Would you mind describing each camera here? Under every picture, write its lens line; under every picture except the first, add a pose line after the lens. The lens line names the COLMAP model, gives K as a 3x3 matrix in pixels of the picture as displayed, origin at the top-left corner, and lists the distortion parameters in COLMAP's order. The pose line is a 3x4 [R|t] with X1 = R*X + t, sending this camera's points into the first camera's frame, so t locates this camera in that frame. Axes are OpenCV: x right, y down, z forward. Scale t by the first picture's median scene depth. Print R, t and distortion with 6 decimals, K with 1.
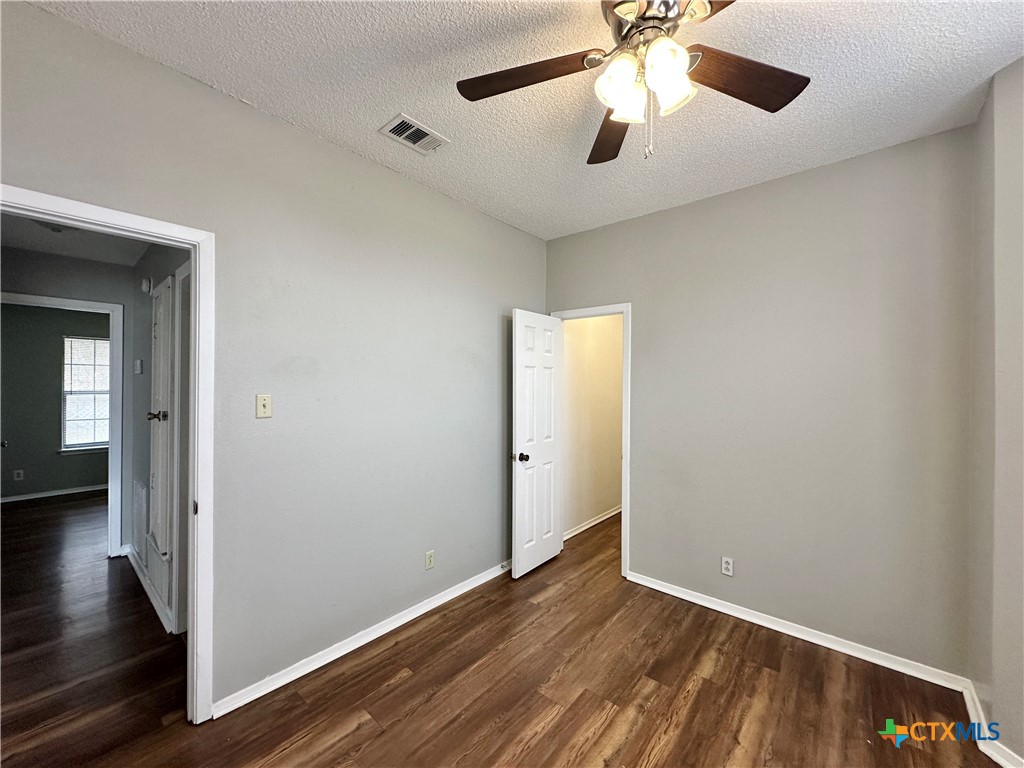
lens RADIAL K [[408.5, 0, 513.1], [0, 408.5, 382.9], [0, 0, 1]] dist [0.000507, -0.000327]
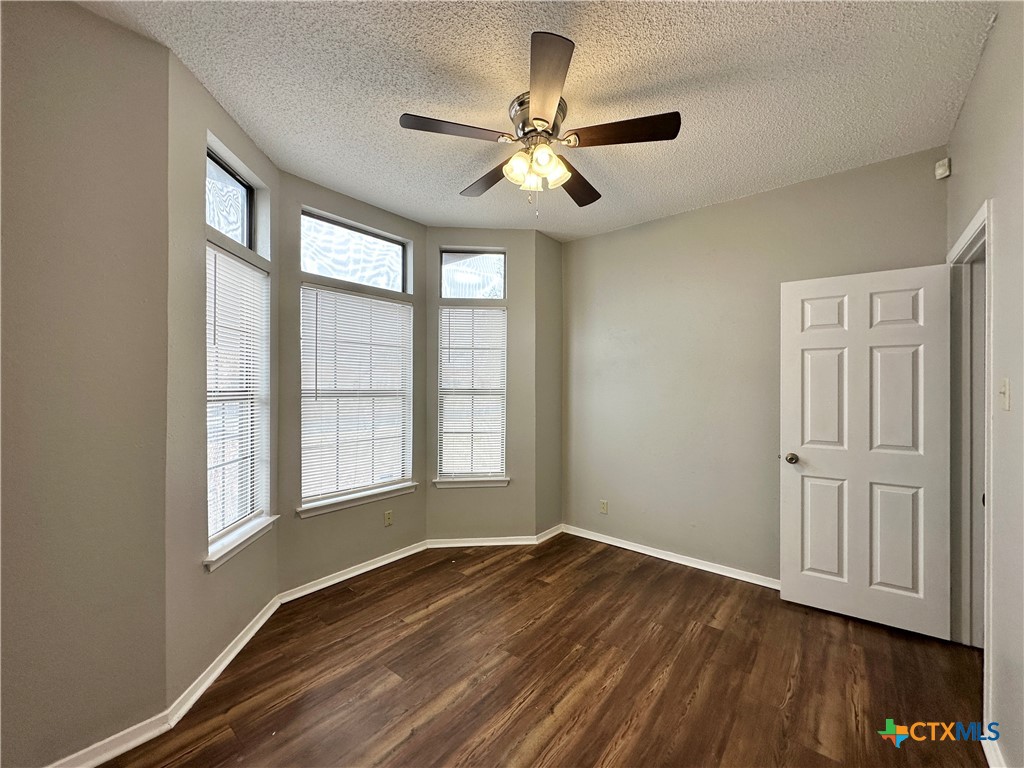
lens RADIAL K [[406.3, 0, 512.5], [0, 406.3, 384.1], [0, 0, 1]] dist [-0.001602, 0.000555]
pose [[-0.999838, -0.010783, -0.014424, 0.275139], [-0.010705, 0.999928, -0.005416, 0.047696], [0.014481, -0.005260, -0.999881, 1.606982]]
